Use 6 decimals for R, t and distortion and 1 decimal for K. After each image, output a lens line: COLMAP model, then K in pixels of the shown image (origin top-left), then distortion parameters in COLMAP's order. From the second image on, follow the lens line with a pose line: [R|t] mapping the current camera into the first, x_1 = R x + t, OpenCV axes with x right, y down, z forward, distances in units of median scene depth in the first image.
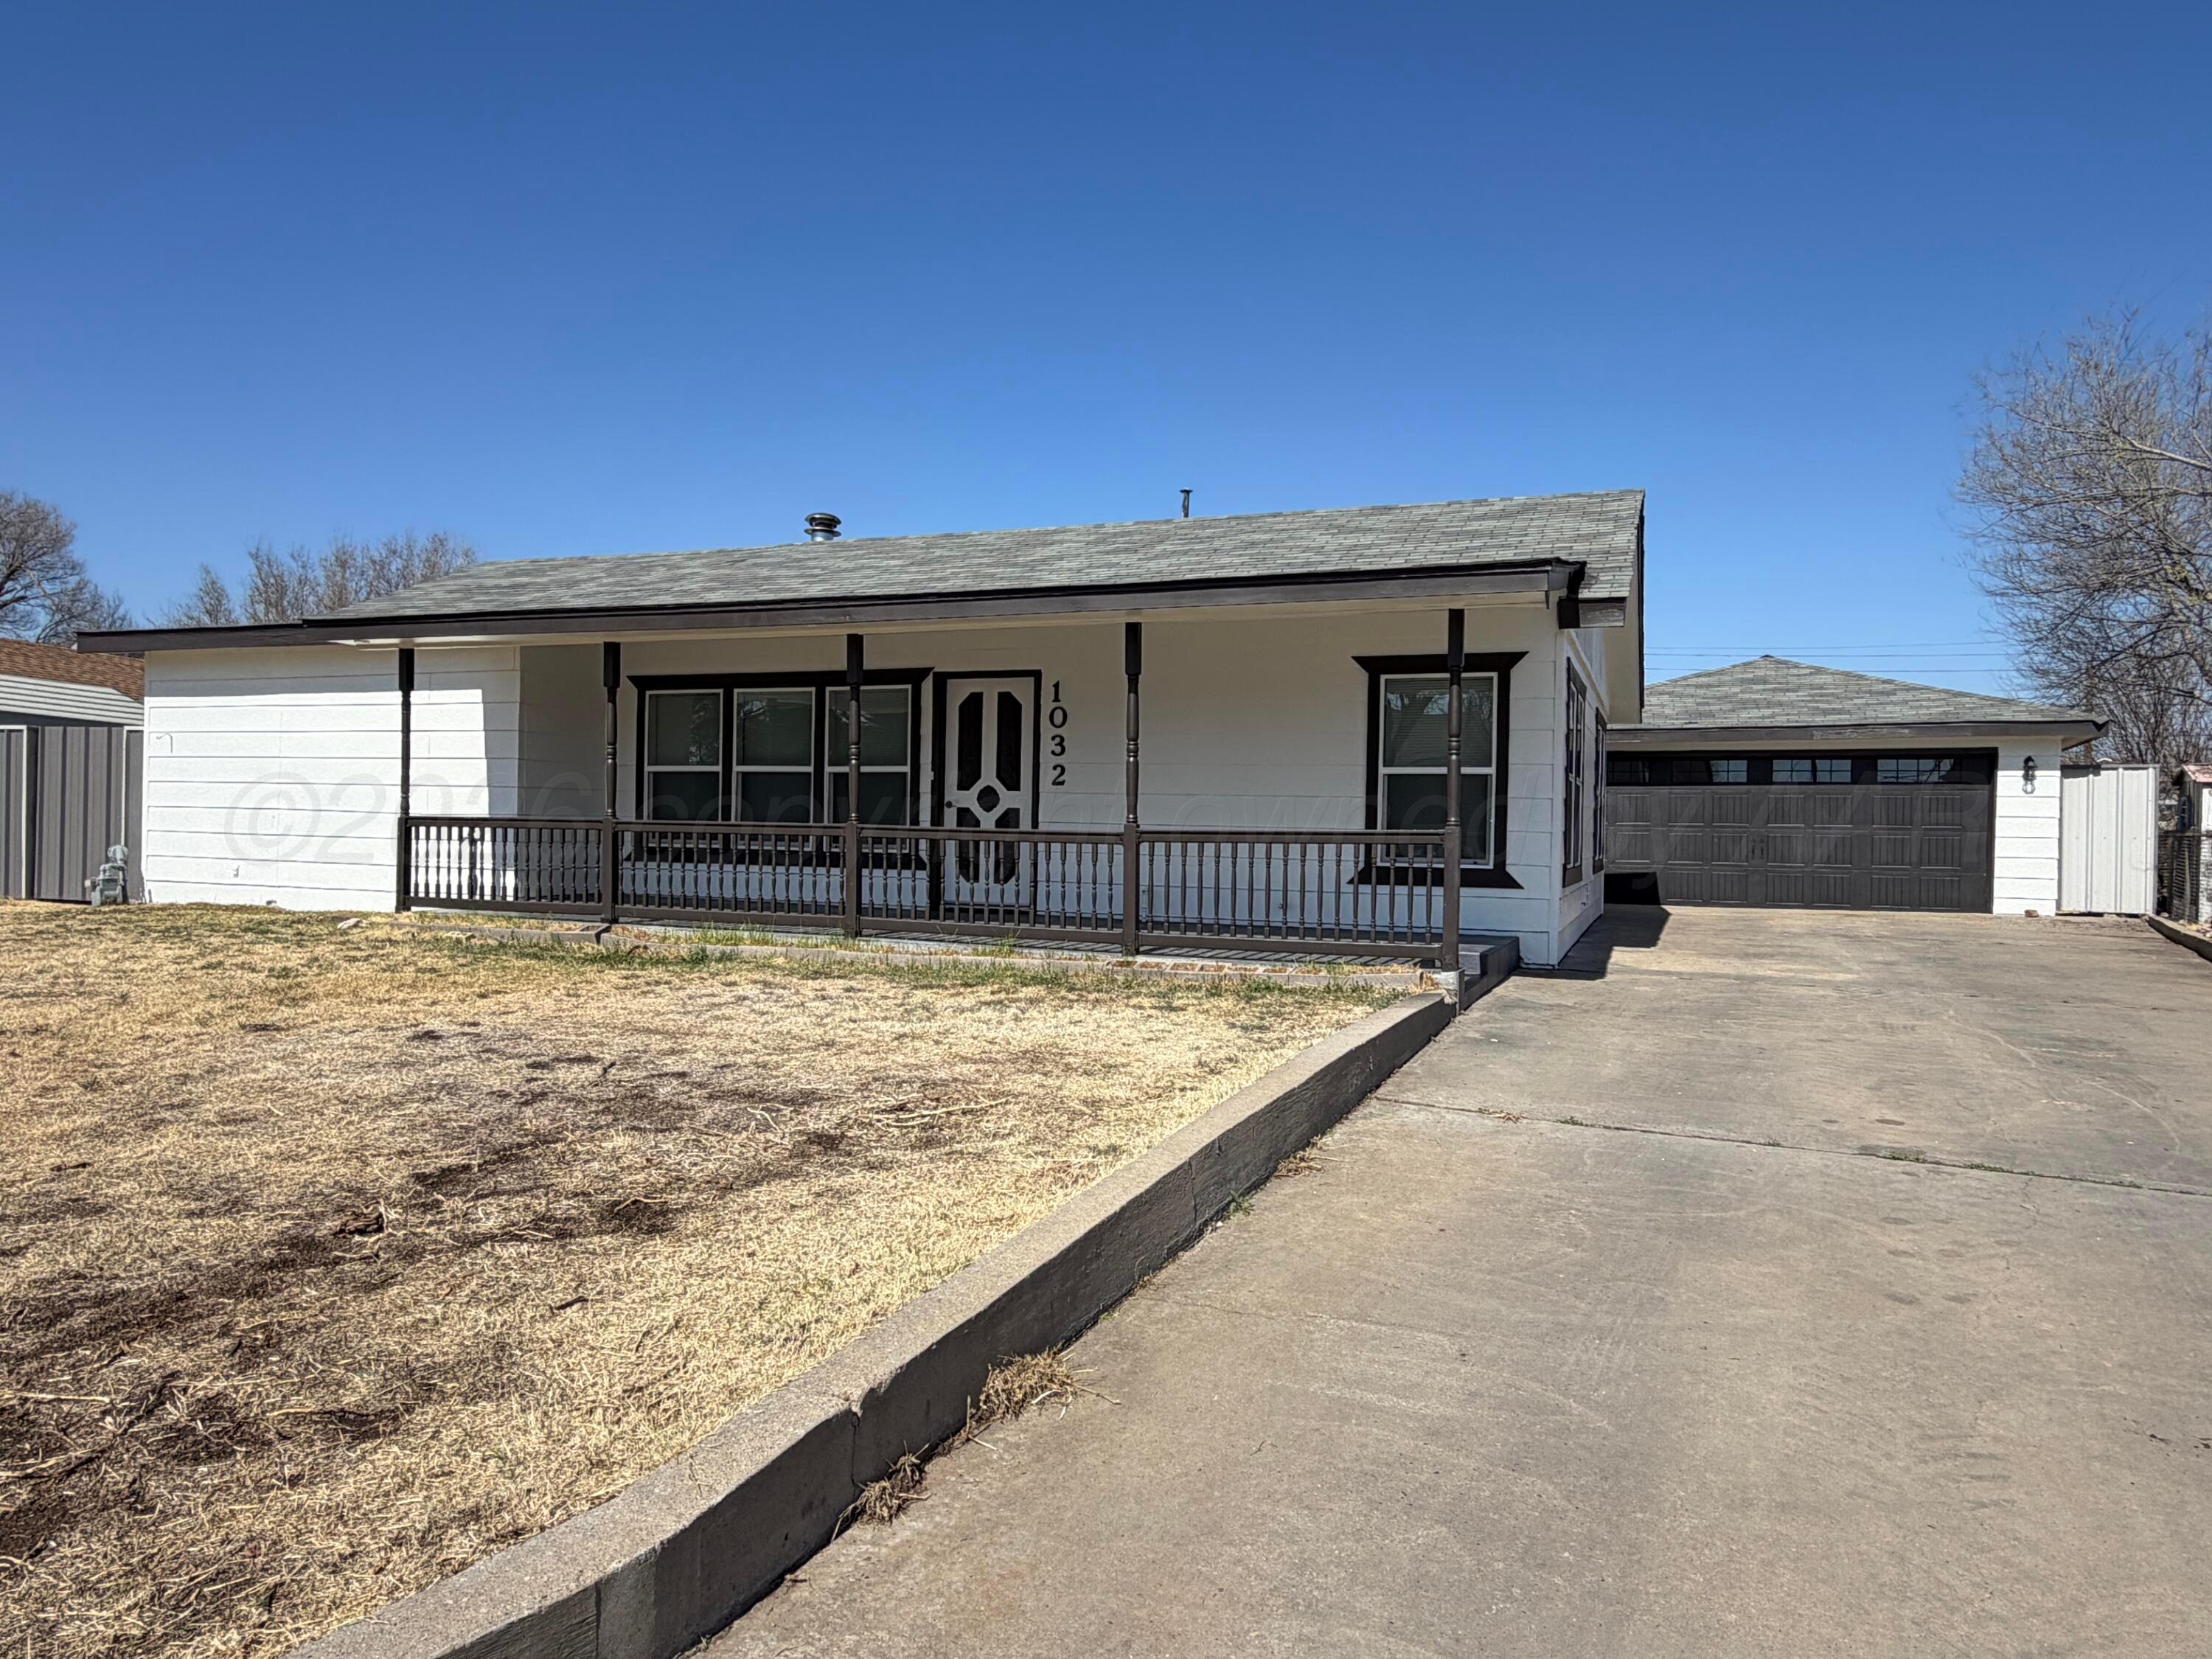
lens RADIAL K [[1438.5, 0, 1092.8], [0, 1438.5, 828.4], [0, 0, 1]] dist [-0.005453, 0.004809]
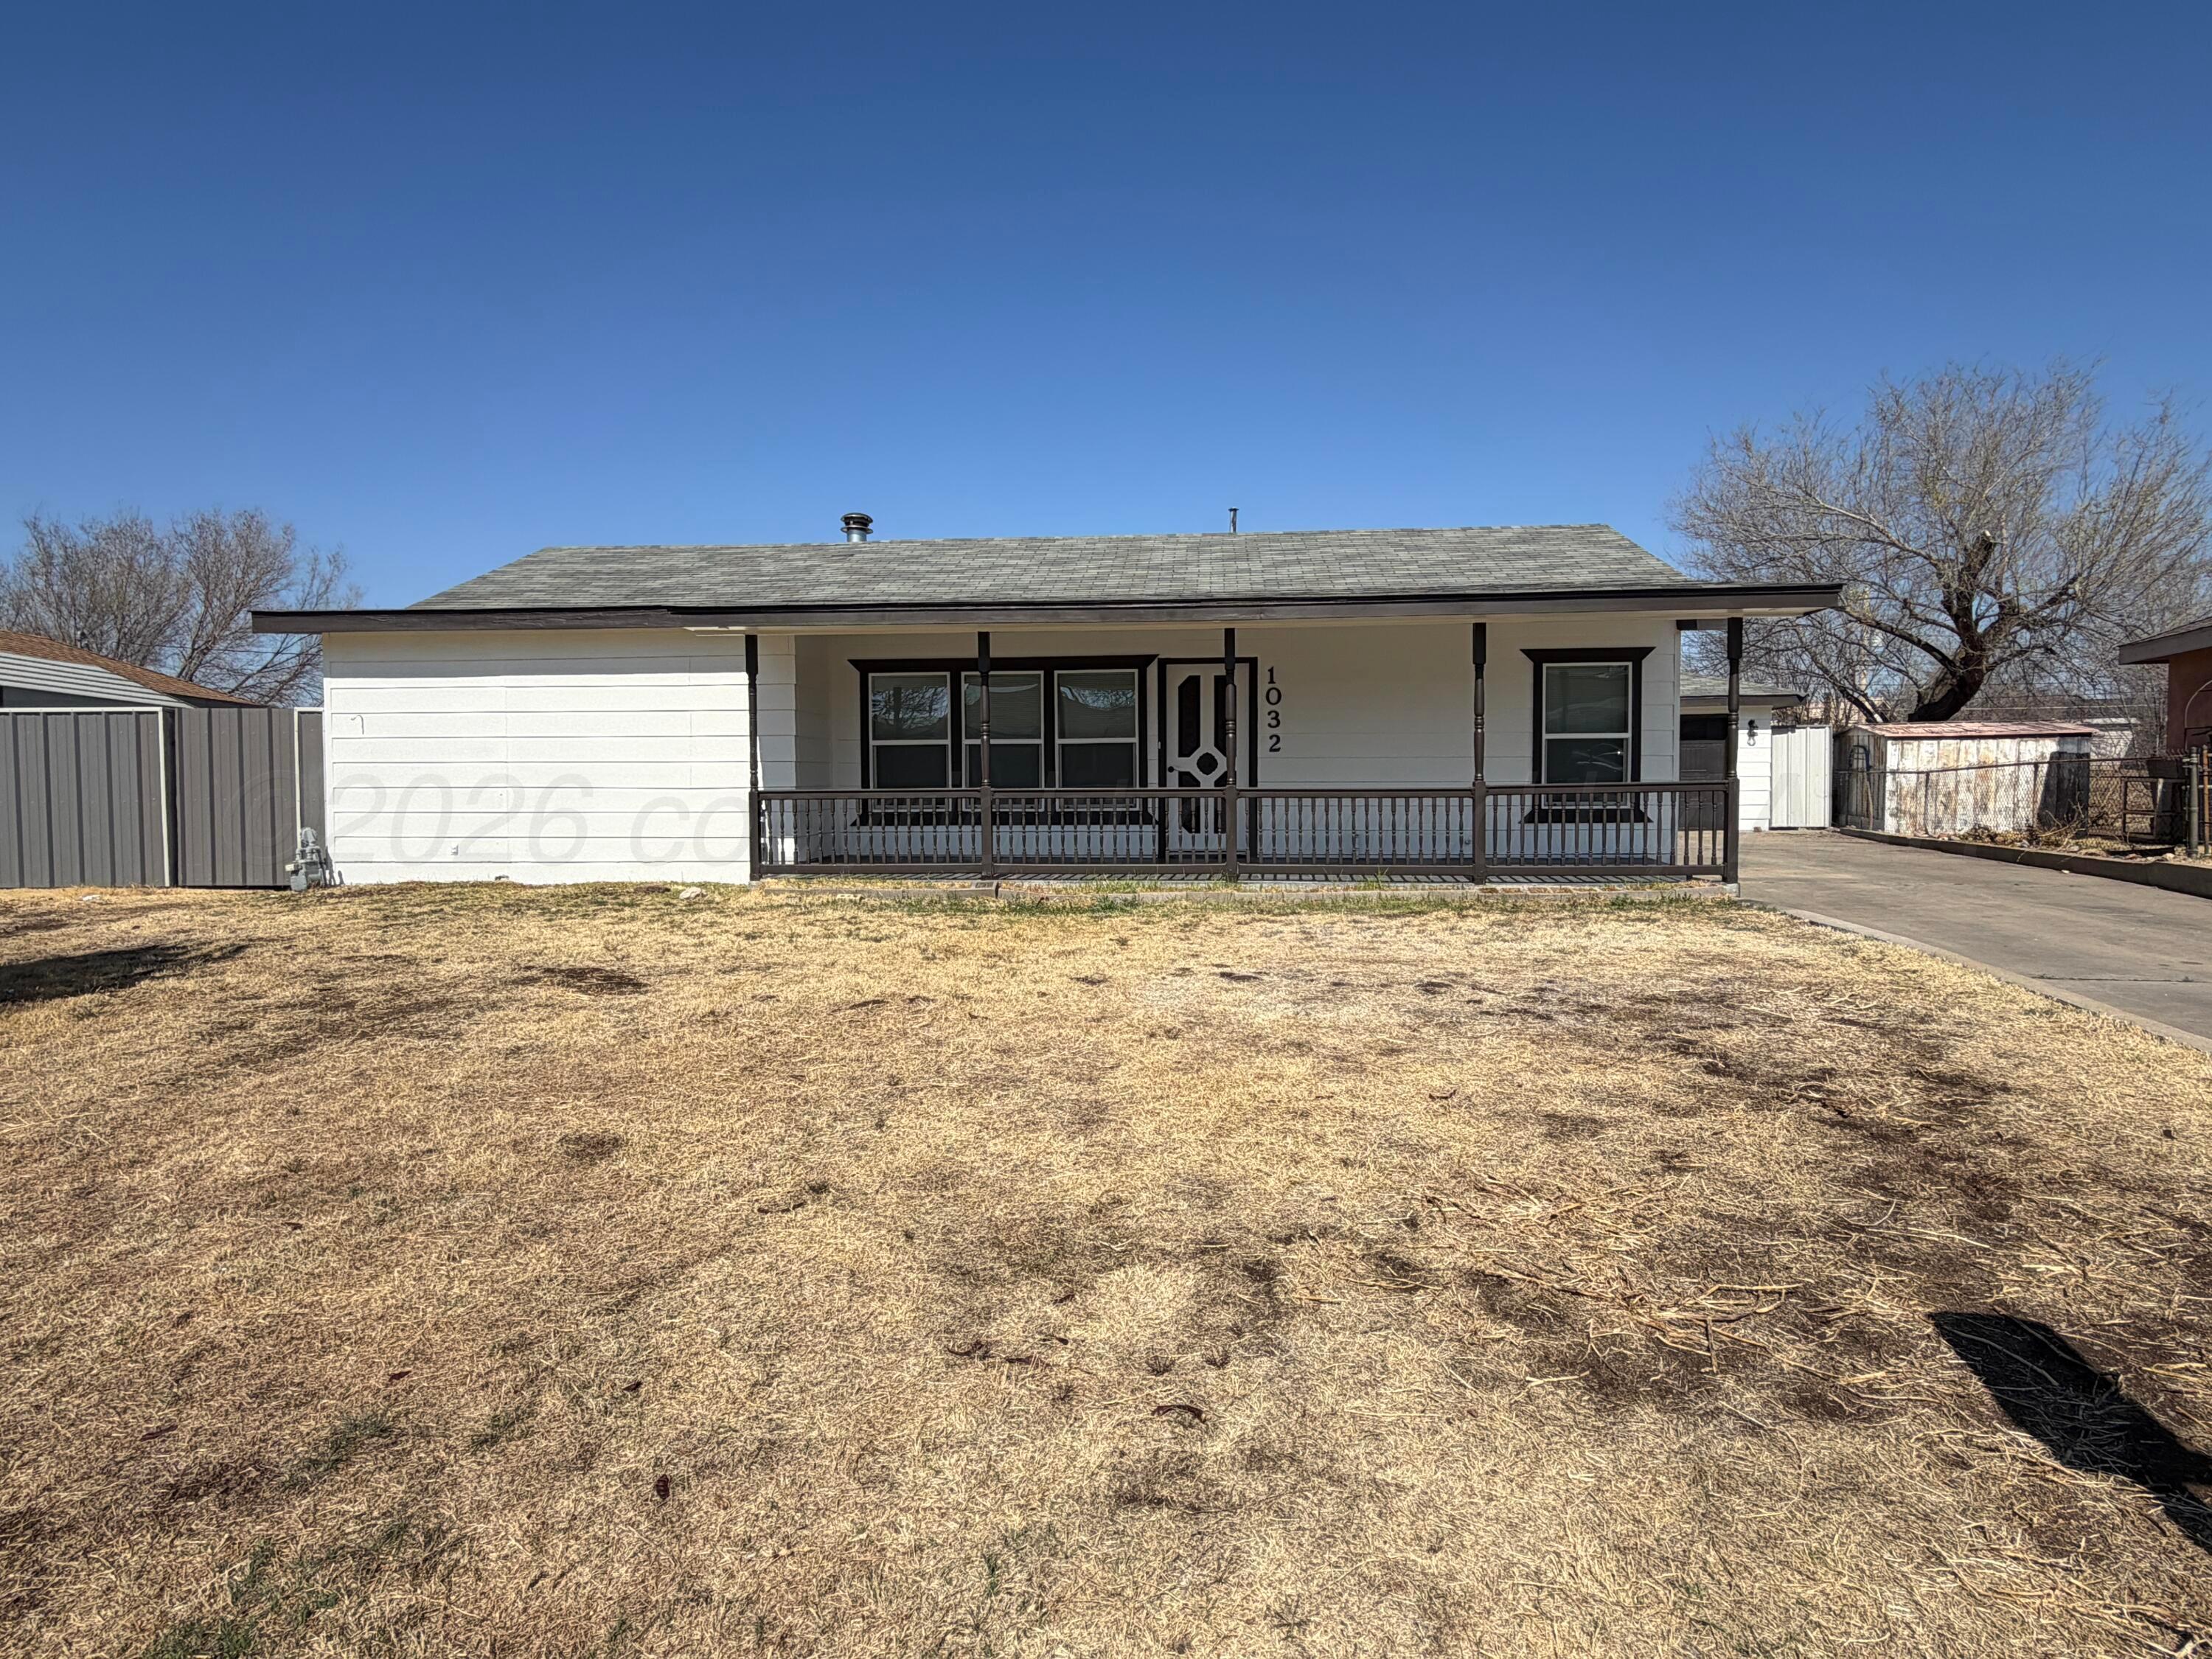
lens RADIAL K [[1192.9, 0, 1105.1], [0, 1192.9, 825.3], [0, 0, 1]] dist [0.004428, 0.000956]
pose [[0.956018, -0.034647, 0.291255, -0.447517], [0.024248, 0.998936, 0.039240, -0.010269], [-0.292304, -0.030451, 0.955840, 0.061516]]
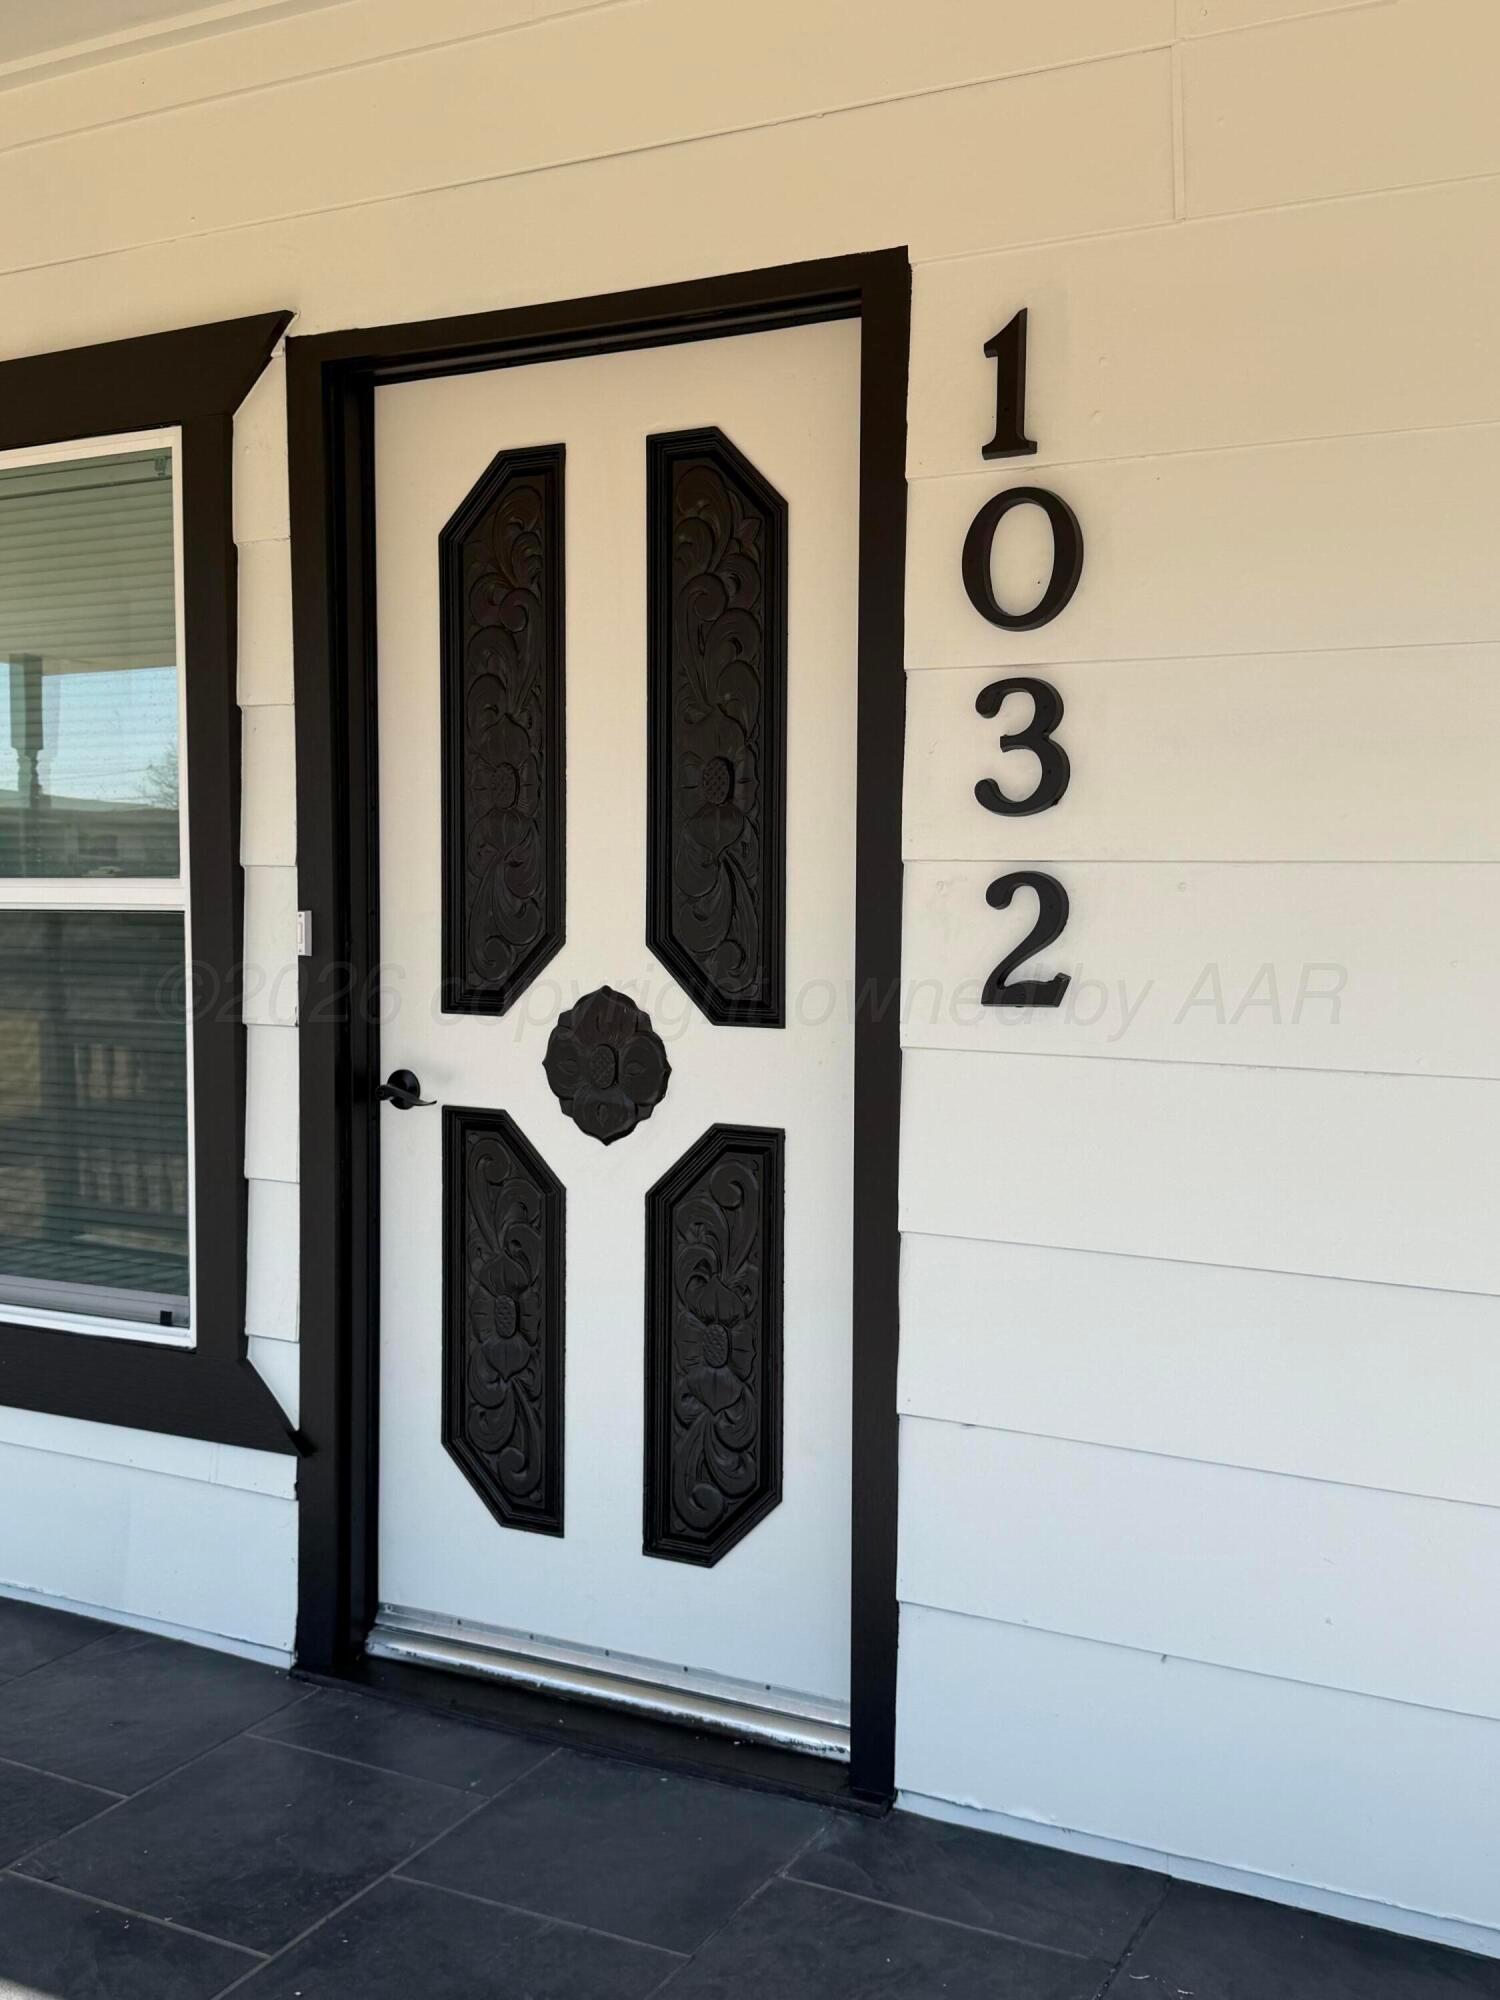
lens RADIAL K [[2035.9, 0, 751.1], [0, 2035.9, 996.3], [0, 0, 1]] dist [0.022049, 0.000000]
pose [[0.993423, -0.007680, -0.114242, -0.027174], [0.014318, 0.998249, 0.057392, -0.042592], [0.113602, -0.058650, 0.991794, 0.756216]]
